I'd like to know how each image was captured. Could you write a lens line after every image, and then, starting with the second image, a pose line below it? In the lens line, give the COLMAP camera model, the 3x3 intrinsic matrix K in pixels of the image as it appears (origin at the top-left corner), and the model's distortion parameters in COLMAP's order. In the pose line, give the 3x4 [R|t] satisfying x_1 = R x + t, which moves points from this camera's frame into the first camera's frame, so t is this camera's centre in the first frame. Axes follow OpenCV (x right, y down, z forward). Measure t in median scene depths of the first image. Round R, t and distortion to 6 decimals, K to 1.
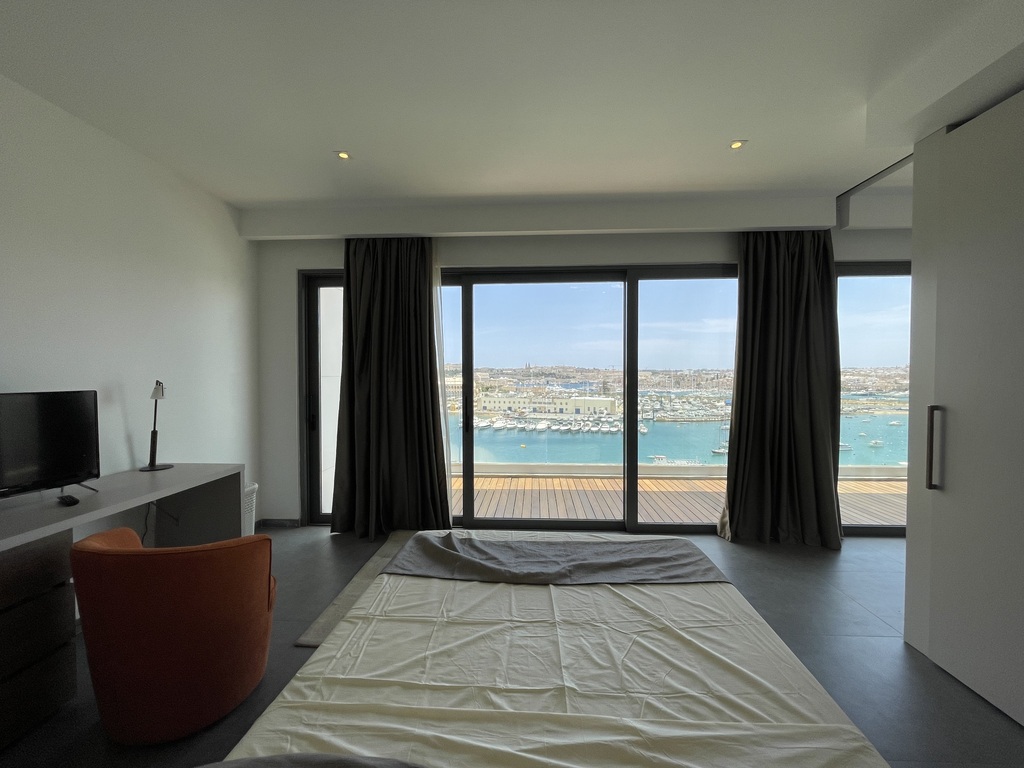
lens RADIAL K [[419.1, 0, 512.0], [0, 419.1, 384.0], [0, 0, 1]] dist [-0.003030, 0.000515]
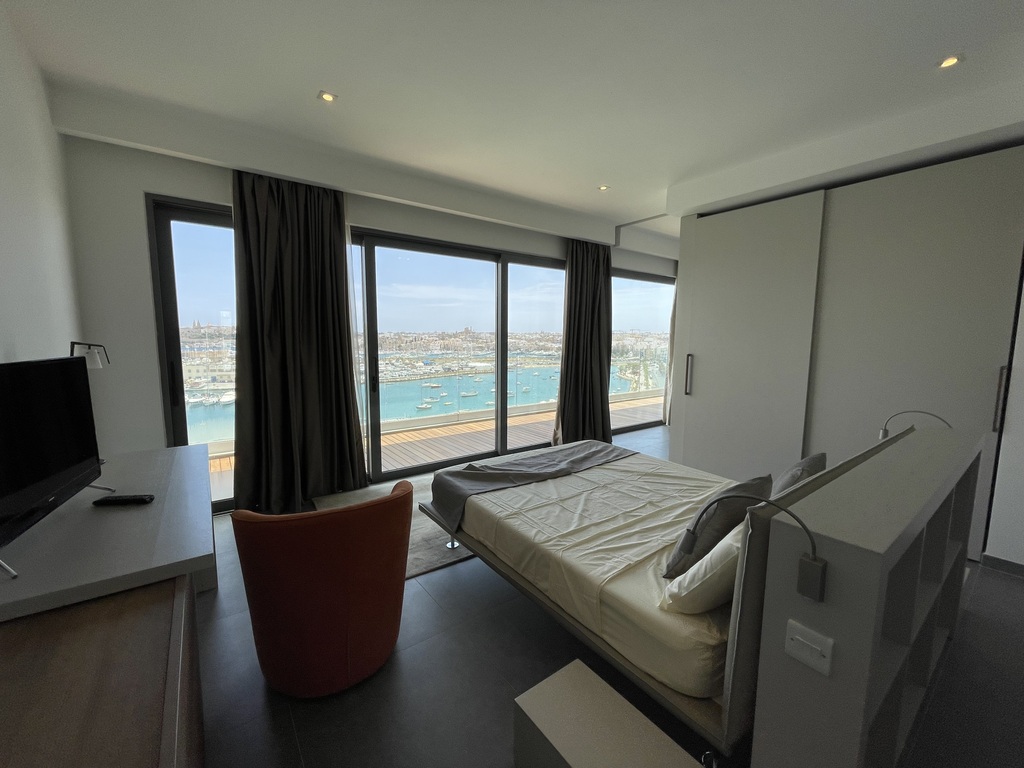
lens RADIAL K [[419.1, 0, 512.0], [0, 419.1, 384.0], [0, 0, 1]] dist [-0.003030, 0.000515]
pose [[0.767165, -0.064173, 0.638232, -0.555043], [0.007030, 0.995764, 0.091672, 0.002989], [-0.641412, -0.065841, 0.764366, -0.010142]]
